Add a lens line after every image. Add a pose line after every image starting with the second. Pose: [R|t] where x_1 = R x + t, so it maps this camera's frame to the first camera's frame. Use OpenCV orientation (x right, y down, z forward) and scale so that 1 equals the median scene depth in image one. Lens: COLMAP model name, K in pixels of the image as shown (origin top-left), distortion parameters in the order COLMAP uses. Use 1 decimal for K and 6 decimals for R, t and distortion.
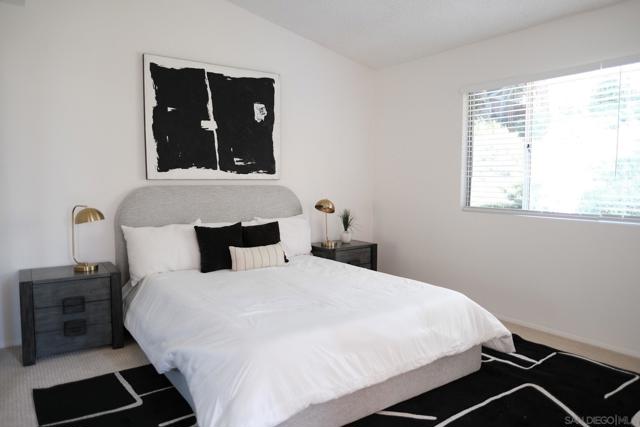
lens RADIAL K [[451.3, 0, 318.5], [0, 451.3, 212.2], [0, 0, 1]] dist [-0.006425, 0.001789]
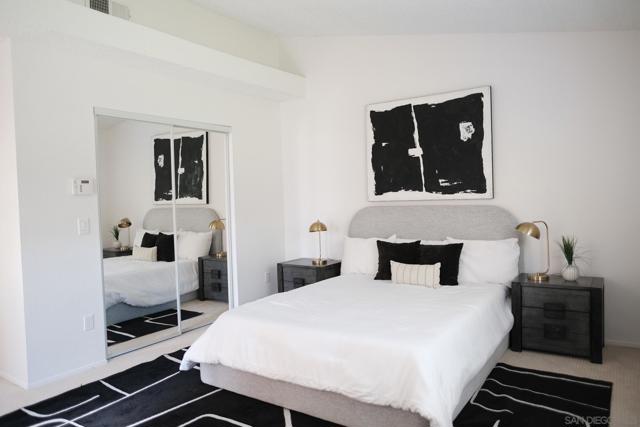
lens RADIAL K [[451.3, 0, 318.2], [0, 451.3, 214.7], [0, 0, 1]] dist [-0.006425, 0.001789]
pose [[0.350131, 0.028945, -0.936253, 0.717366], [-0.032565, 0.999294, 0.018715, -0.049474], [0.936134, 0.023936, 0.350827, 0.376369]]
